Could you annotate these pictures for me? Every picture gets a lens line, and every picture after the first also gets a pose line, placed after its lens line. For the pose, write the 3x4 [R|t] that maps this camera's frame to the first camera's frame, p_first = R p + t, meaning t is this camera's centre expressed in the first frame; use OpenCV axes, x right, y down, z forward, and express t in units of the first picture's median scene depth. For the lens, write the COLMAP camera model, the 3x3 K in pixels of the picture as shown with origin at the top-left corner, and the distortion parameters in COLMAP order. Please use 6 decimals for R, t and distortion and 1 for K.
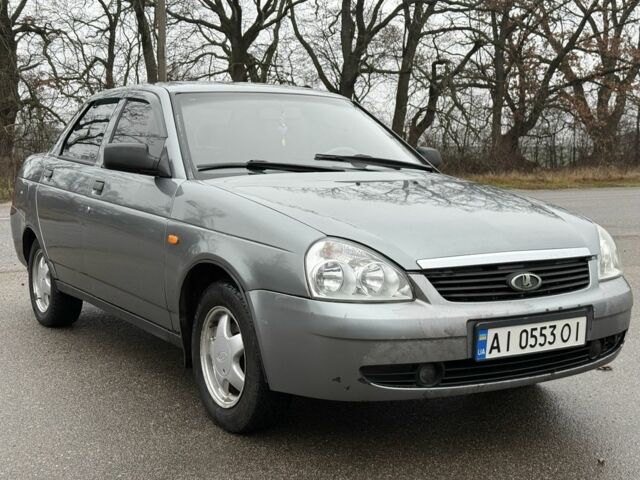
lens RADIAL K [[890.3, 0, 320.0], [0, 890.3, 240.0], [0, 0, 1]] dist [0.187945, -0.326709]
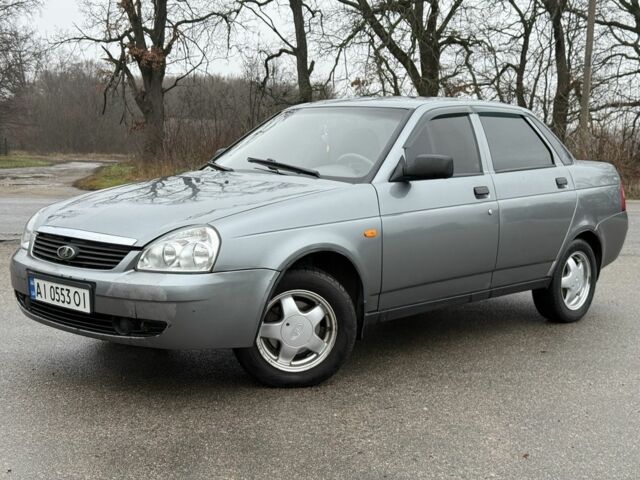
lens RADIAL K [[890.3, 0, 320.0], [0, 890.3, 240.0], [0, 0, 1]] dist [0.187945, -0.326709]
pose [[0.236846, 0.101919, -0.966186, 1.566488], [-0.114185, 0.990510, 0.076494, -0.112937], [0.964814, 0.092207, 0.246236, 1.018146]]
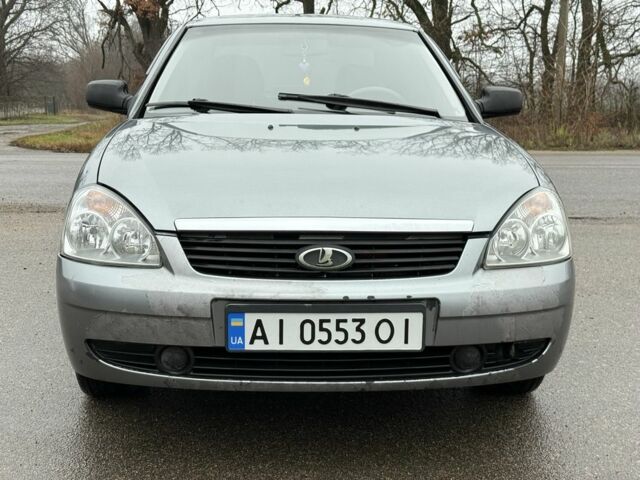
lens RADIAL K [[890.3, 0, 320.0], [0, 890.3, 240.0], [0, 0, 1]] dist [0.187945, -0.326709]
pose [[0.870717, 0.081055, -0.485059, 0.582883], [-0.055937, 0.996246, 0.066065, -0.018186], [0.488593, -0.030391, 0.871982, 0.334585]]
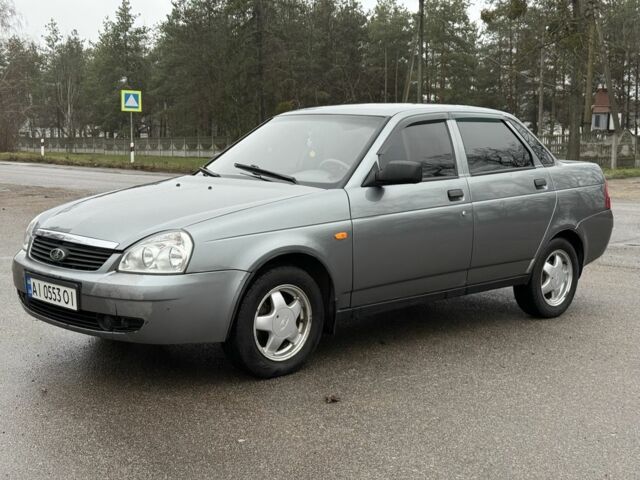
lens RADIAL K [[890.3, 0, 320.0], [0, 890.3, 240.0], [0, 0, 1]] dist [0.187945, -0.326709]
pose [[0.190270, 0.113045, -0.975202, 1.686112], [-0.108327, 0.989700, 0.093590, -0.154028], [0.975737, 0.087833, 0.200556, 1.102793]]
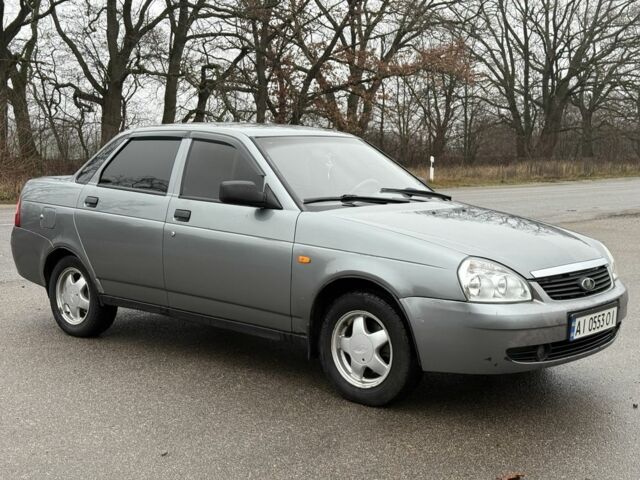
lens RADIAL K [[890.3, 0, 320.0], [0, 890.3, 240.0], [0, 0, 1]] dist [0.187945, -0.326709]
pose [[0.957839, -0.022412, 0.286429, -0.578953], [0.021666, 0.999749, 0.005775, -0.040323], [-0.286487, 0.000674, 0.958084, -0.247467]]
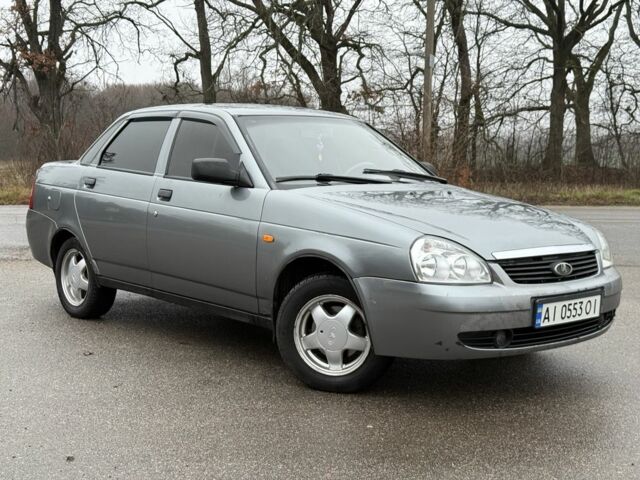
lens RADIAL K [[890.3, 0, 320.0], [0, 890.3, 240.0], [0, 0, 1]] dist [0.187945, -0.326709]
pose [[0.985539, -0.002333, 0.169436, -0.346071], [0.003011, 0.999988, -0.003745, 0.007445], [-0.169425, 0.004201, 0.985534, -0.249084]]
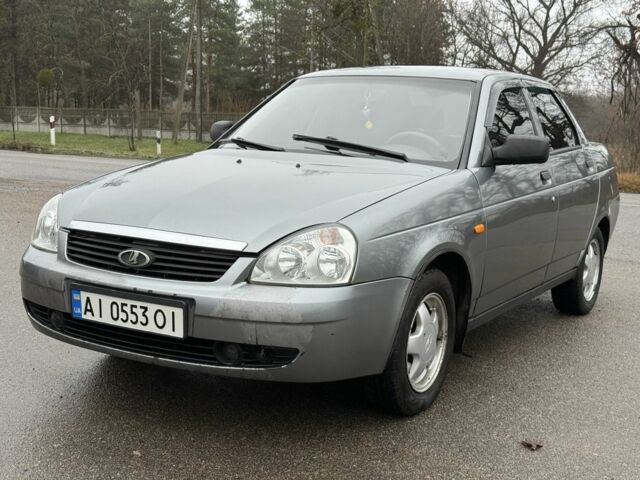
lens RADIAL K [[890.3, 0, 320.0], [0, 890.3, 240.0], [0, 0, 1]] dist [0.187945, -0.326709]
pose [[0.452044, 0.133950, -0.881881, 1.195747], [-0.127474, 0.988214, 0.084759, -0.084781], [0.882840, 0.074102, 0.463791, 0.705174]]
